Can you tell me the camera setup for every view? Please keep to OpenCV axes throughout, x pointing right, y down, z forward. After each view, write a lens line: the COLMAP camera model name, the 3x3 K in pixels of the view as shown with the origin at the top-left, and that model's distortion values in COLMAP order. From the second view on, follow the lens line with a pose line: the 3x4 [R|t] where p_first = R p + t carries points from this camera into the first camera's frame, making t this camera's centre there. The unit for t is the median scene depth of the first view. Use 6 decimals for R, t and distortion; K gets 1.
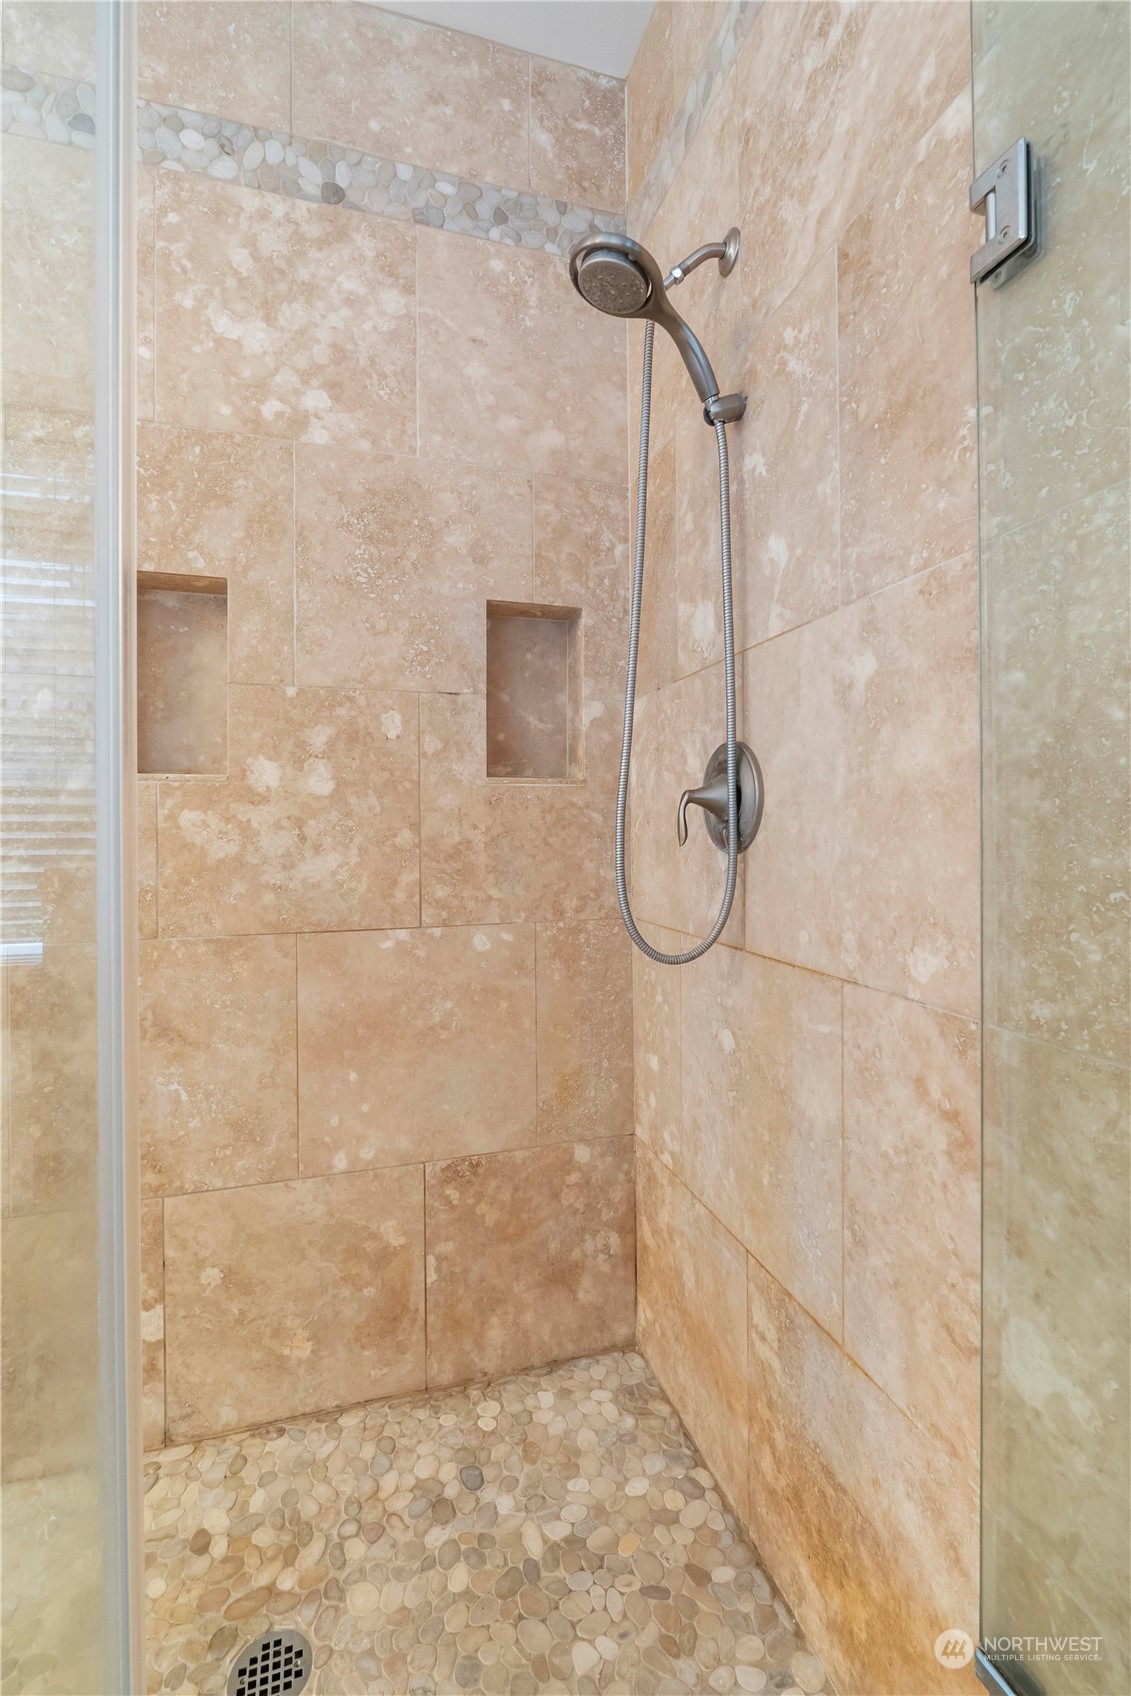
lens RADIAL K [[720.1, 0, 564.4], [0, 720.1, 831.8], [0, 0, 1]] dist [-0.007313, -0.000525]
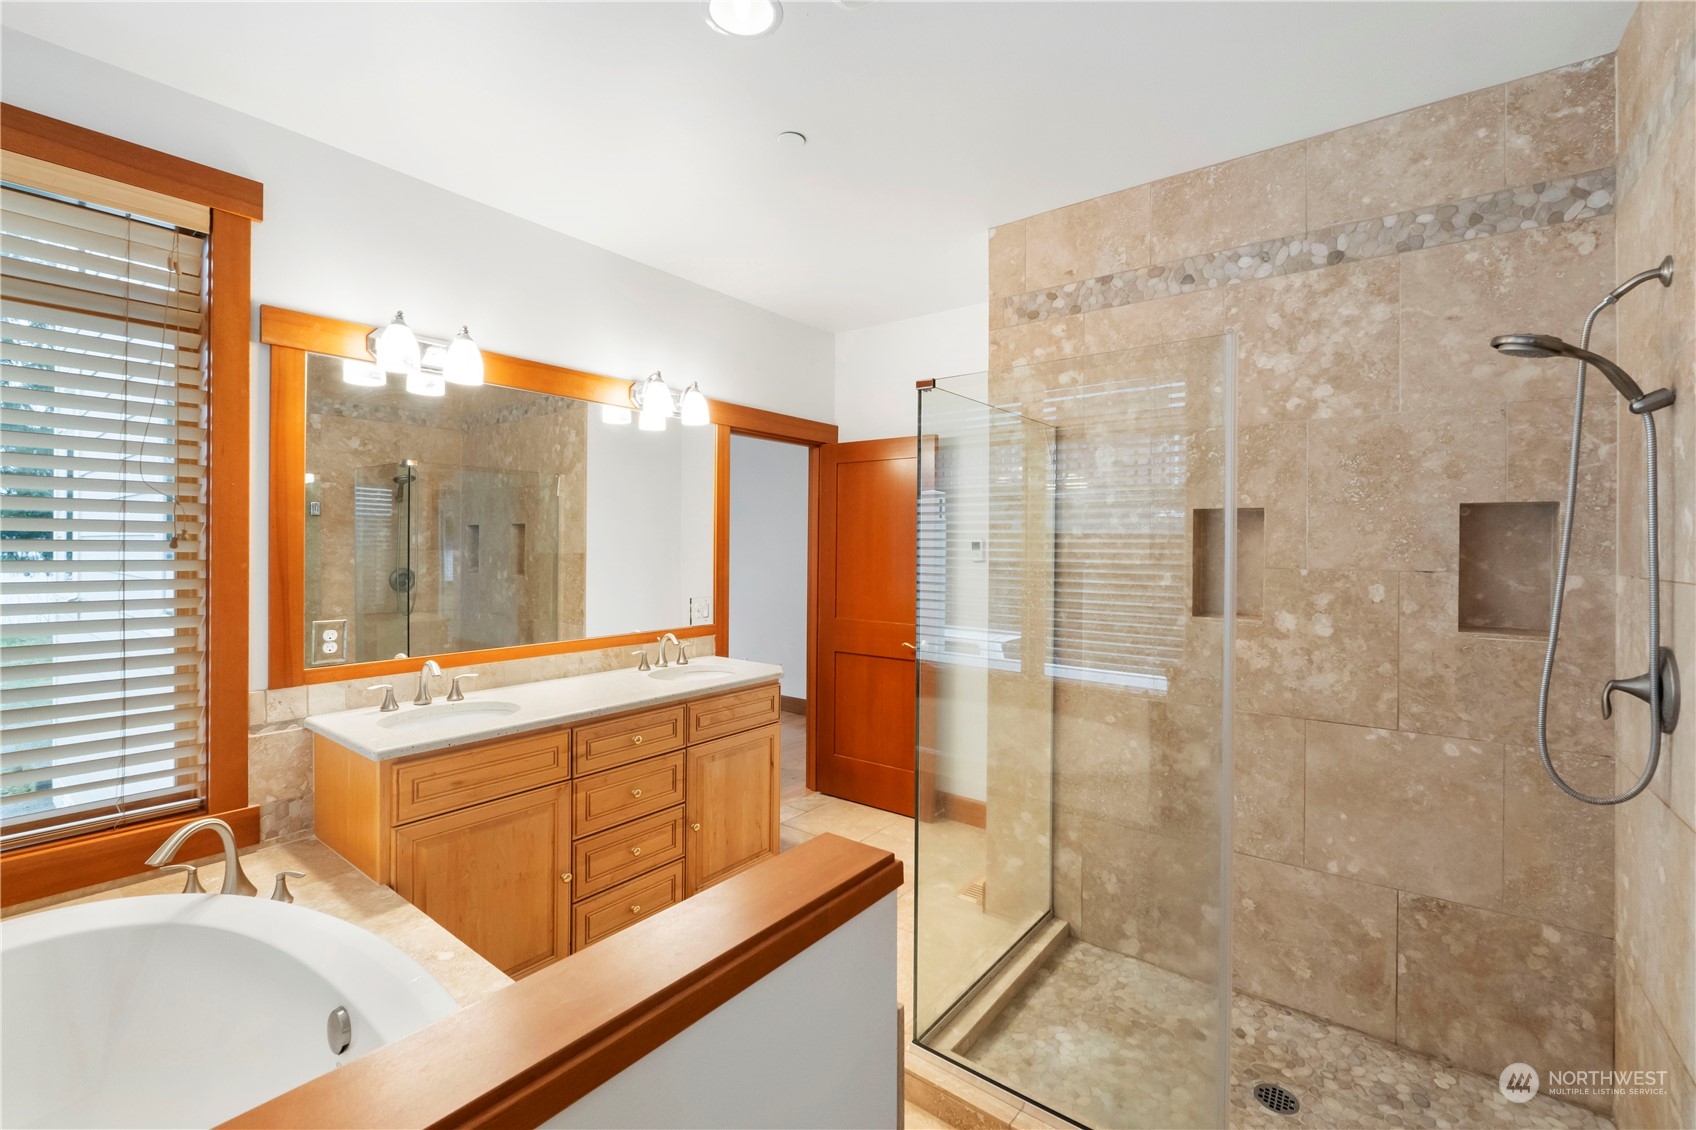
lens RADIAL K [[720.1, 0, 850.0], [0, 720.1, 553.1], [0, 0, 1]] dist [-0.007313, -0.000525]
pose [[0.575239, 0.013315, -0.817877, 0.358609], [-0.006085, 0.999909, 0.011998, -0.246618], [0.817963, -0.001925, 0.575268, -0.780227]]
